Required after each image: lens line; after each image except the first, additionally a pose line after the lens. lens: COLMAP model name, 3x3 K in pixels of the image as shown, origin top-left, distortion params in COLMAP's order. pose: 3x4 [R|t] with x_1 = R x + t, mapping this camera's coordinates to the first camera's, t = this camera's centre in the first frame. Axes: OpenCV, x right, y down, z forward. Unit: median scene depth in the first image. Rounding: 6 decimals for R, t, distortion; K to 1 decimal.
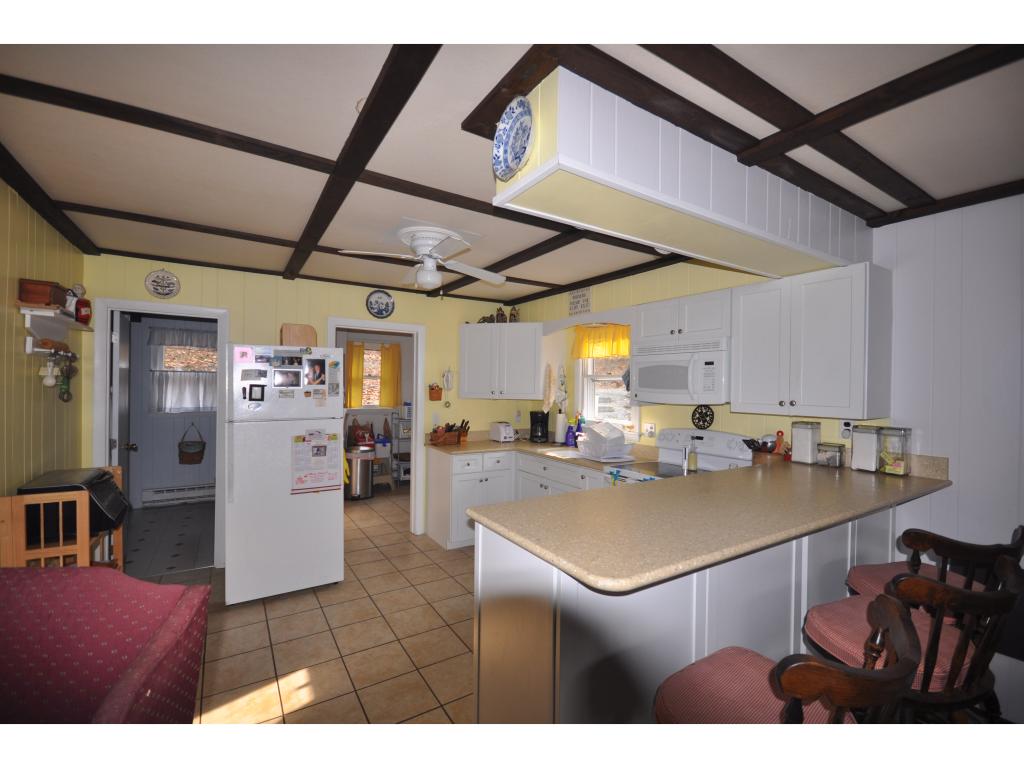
lens RADIAL K [[450.8, 0, 514.9], [0, 450.8, 385.8], [0, 0, 1]] dist [-0.002241, -0.000747]
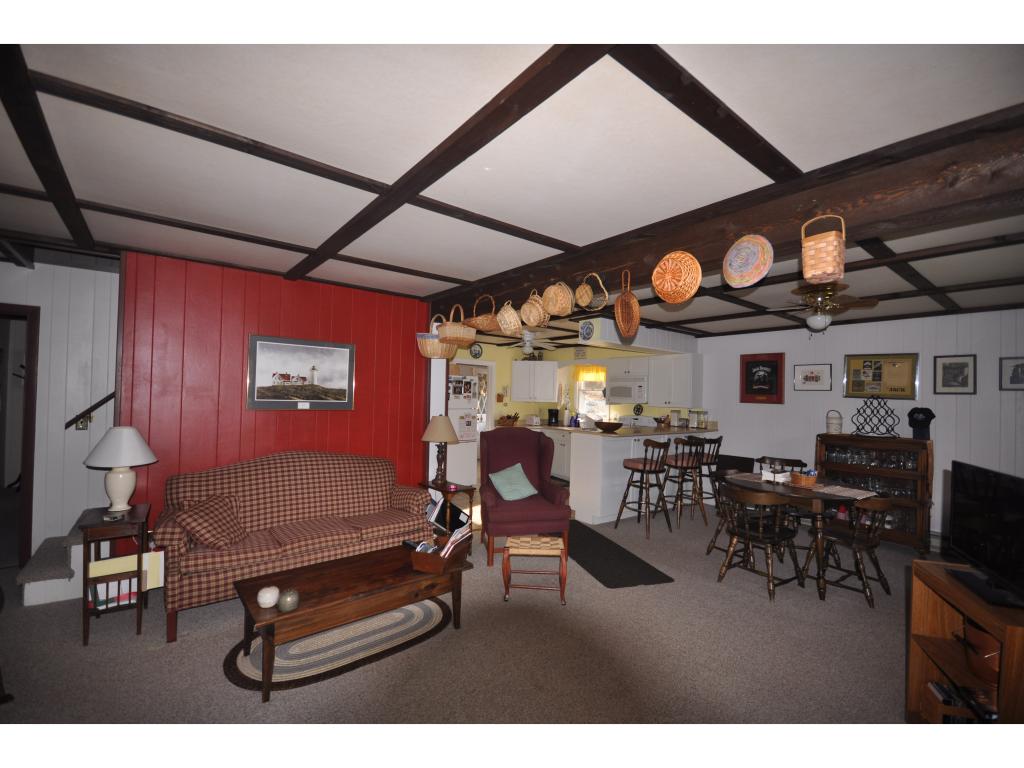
lens RADIAL K [[450.8, 0, 514.9], [0, 450.8, 385.8], [0, 0, 1]] dist [-0.002241, -0.000747]
pose [[0.994386, 0.014671, 0.104787, -0.373620], [-0.012396, 0.999674, -0.022327, 0.006746], [-0.105081, 0.020902, 0.994244, -1.017611]]
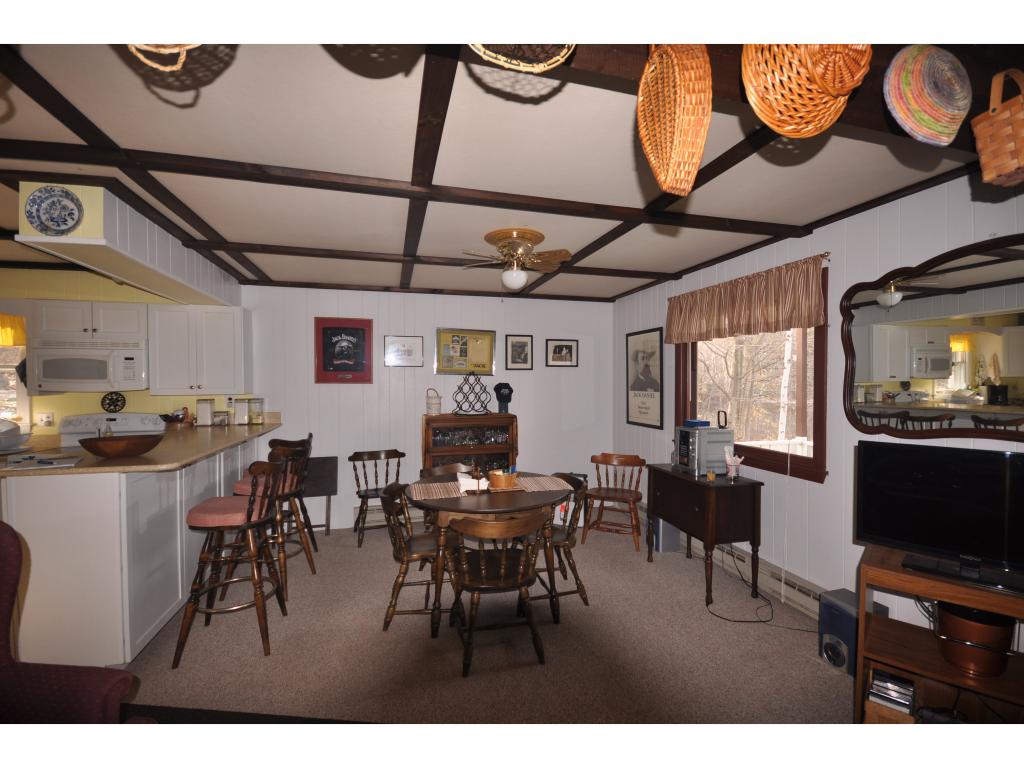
lens RADIAL K [[450.8, 0, 514.9], [0, 450.8, 385.8], [0, 0, 1]] dist [-0.002241, -0.000747]
pose [[0.293514, -0.021981, 0.955702, -0.366669], [0.007595, 0.999758, 0.020661, 0.007125], [-0.955925, 0.001195, 0.293609, -0.333583]]
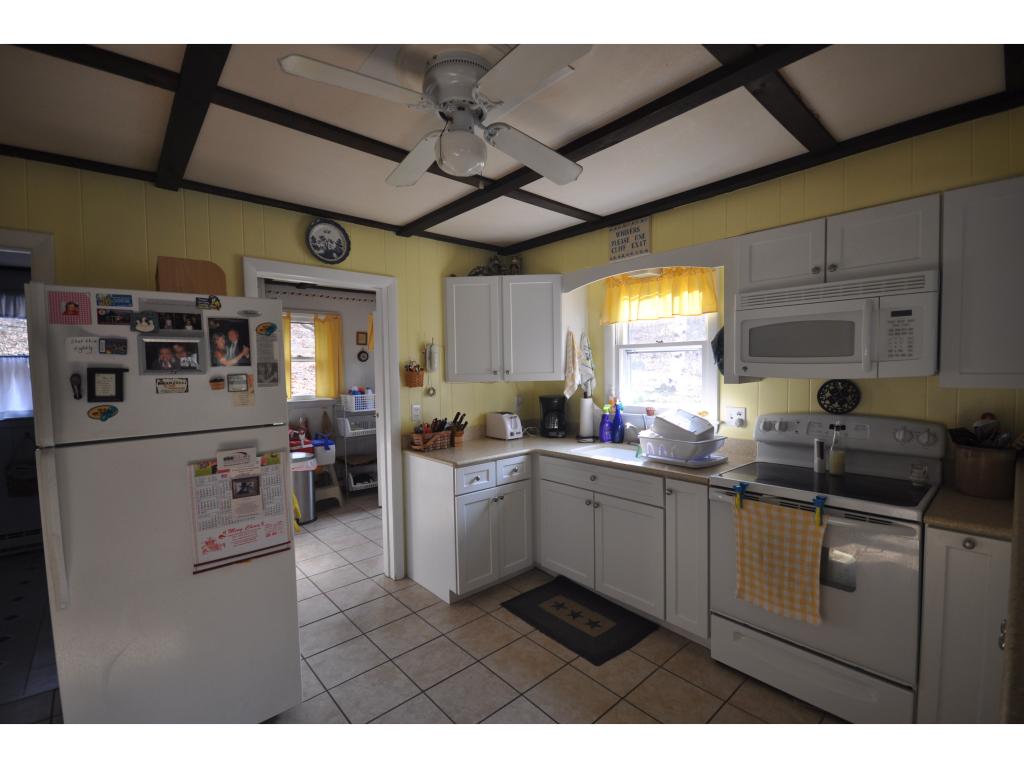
lens RADIAL K [[445.8, 0, 512.0], [0, 445.8, 384.0], [0, 0, 1]] dist [0.001111, 0.000047]
pose [[0.985464, -0.036332, 0.165954, -0.169846], [0.030097, 0.998749, 0.039931, 0.006481], [-0.167197, -0.034356, 0.985325, 0.352311]]
